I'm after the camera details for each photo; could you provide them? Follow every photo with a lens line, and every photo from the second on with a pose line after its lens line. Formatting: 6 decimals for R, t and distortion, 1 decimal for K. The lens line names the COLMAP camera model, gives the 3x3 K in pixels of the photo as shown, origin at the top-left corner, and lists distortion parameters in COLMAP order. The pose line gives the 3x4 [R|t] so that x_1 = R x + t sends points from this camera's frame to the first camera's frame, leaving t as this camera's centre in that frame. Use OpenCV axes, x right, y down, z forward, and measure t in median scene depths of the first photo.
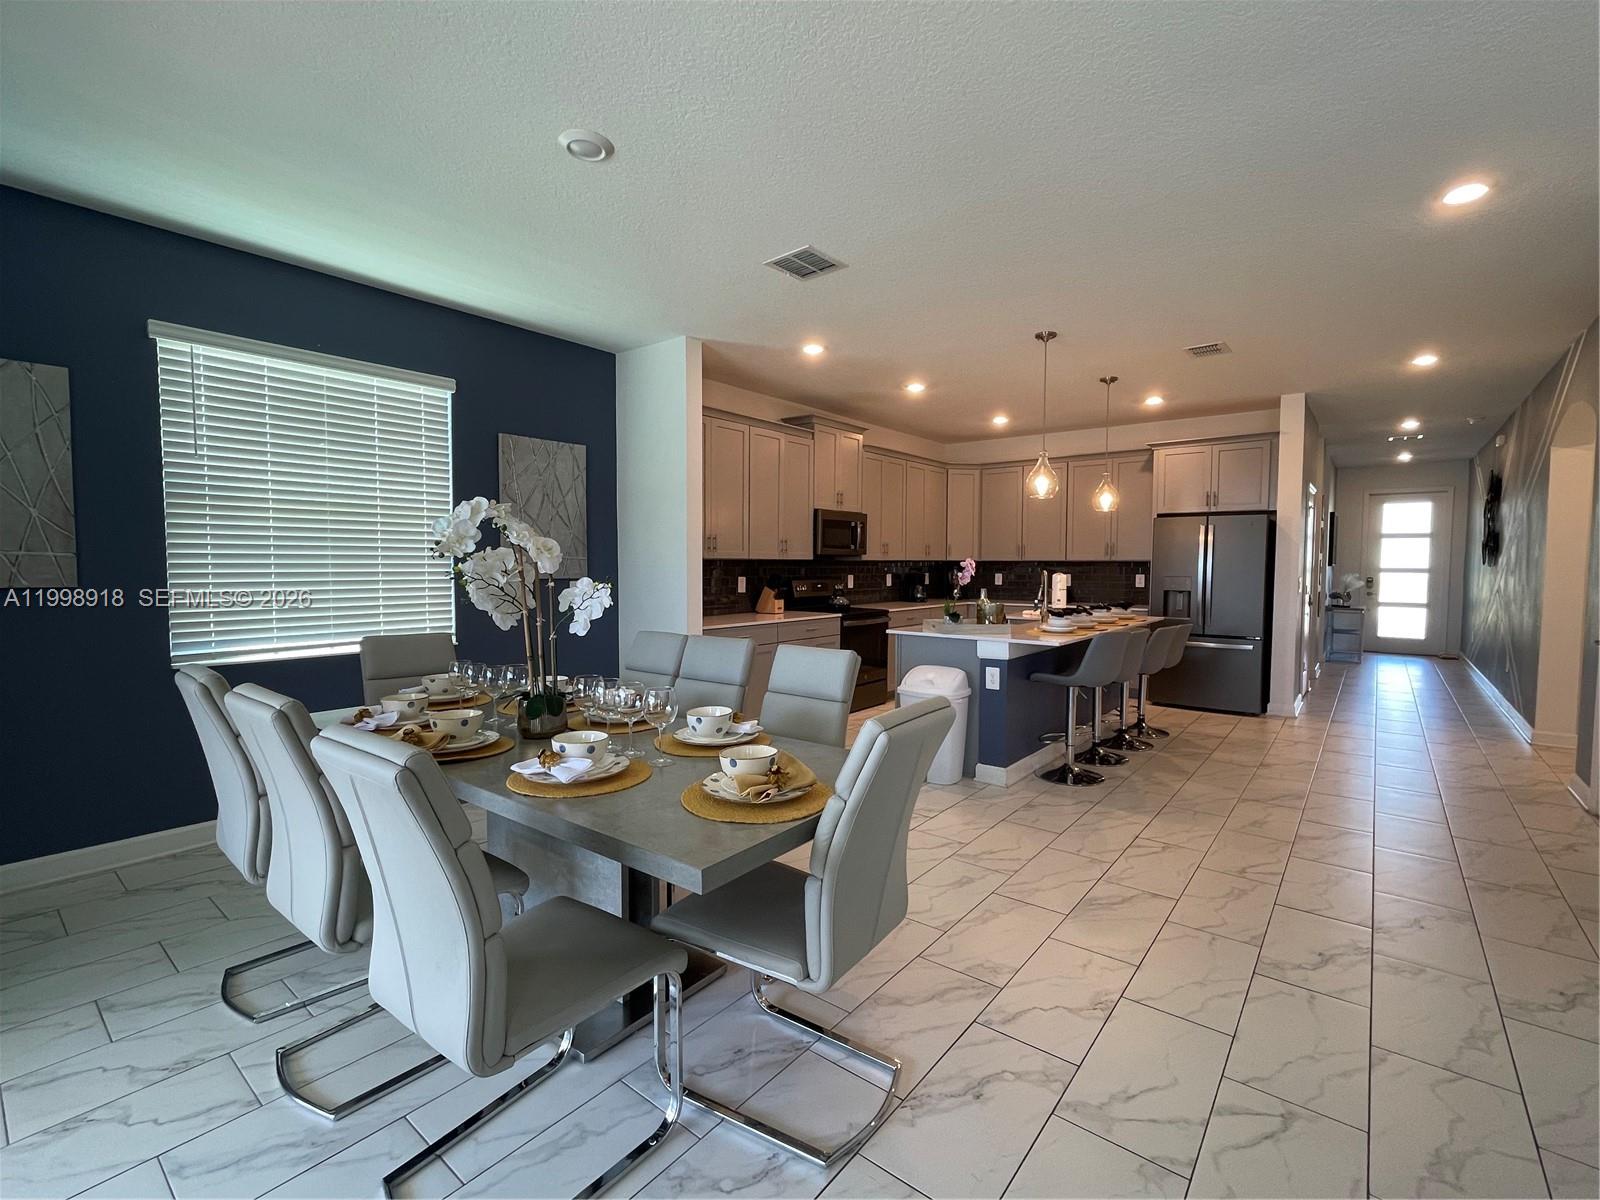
lens RADIAL K [[717.5, 0, 808.2], [0, 717.5, 601.0], [0, 0, 1]] dist [-0.001730, 0.000176]
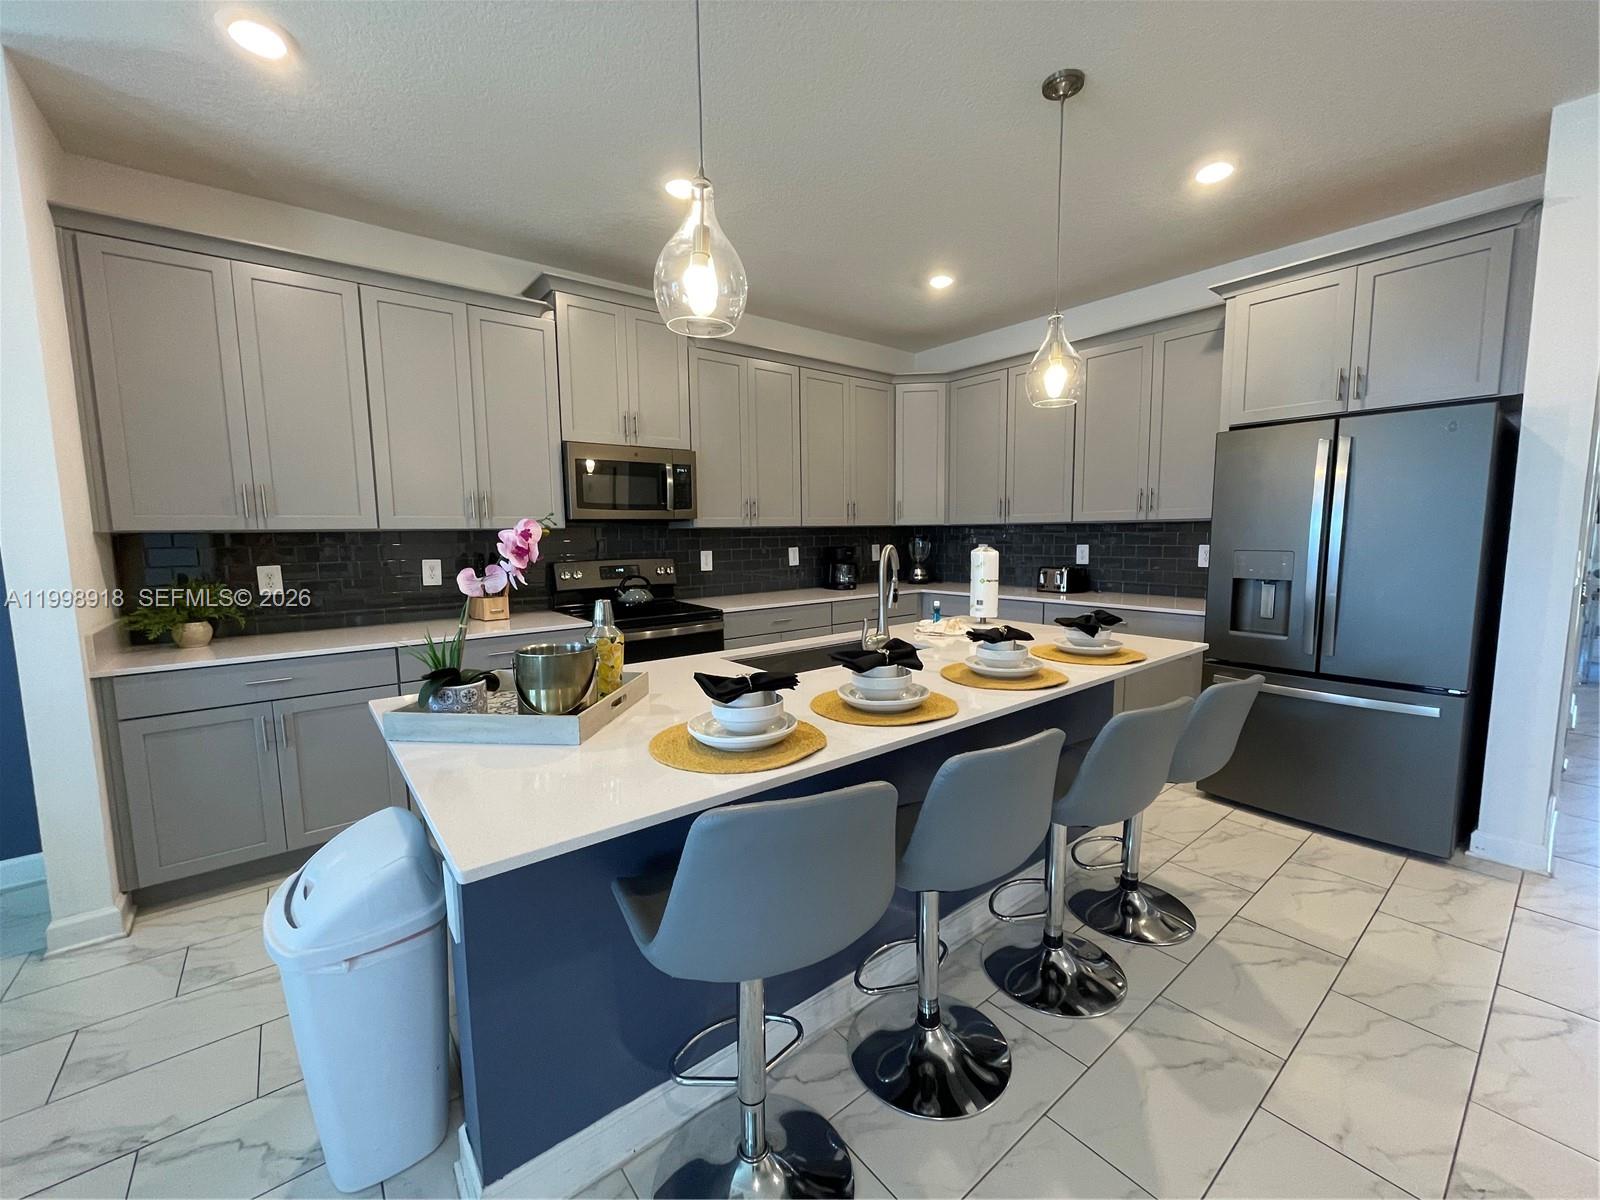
lens RADIAL K [[645.2, 0, 801.9], [0, 645.2, 601.1], [0, 0, 1]] dist [-0.001324, -0.000985]
pose [[0.974955, 0.008699, -0.222231, 0.359646], [0.003744, 0.998451, 0.055510, -0.029506], [0.222370, -0.054952, 0.973413, 0.588265]]
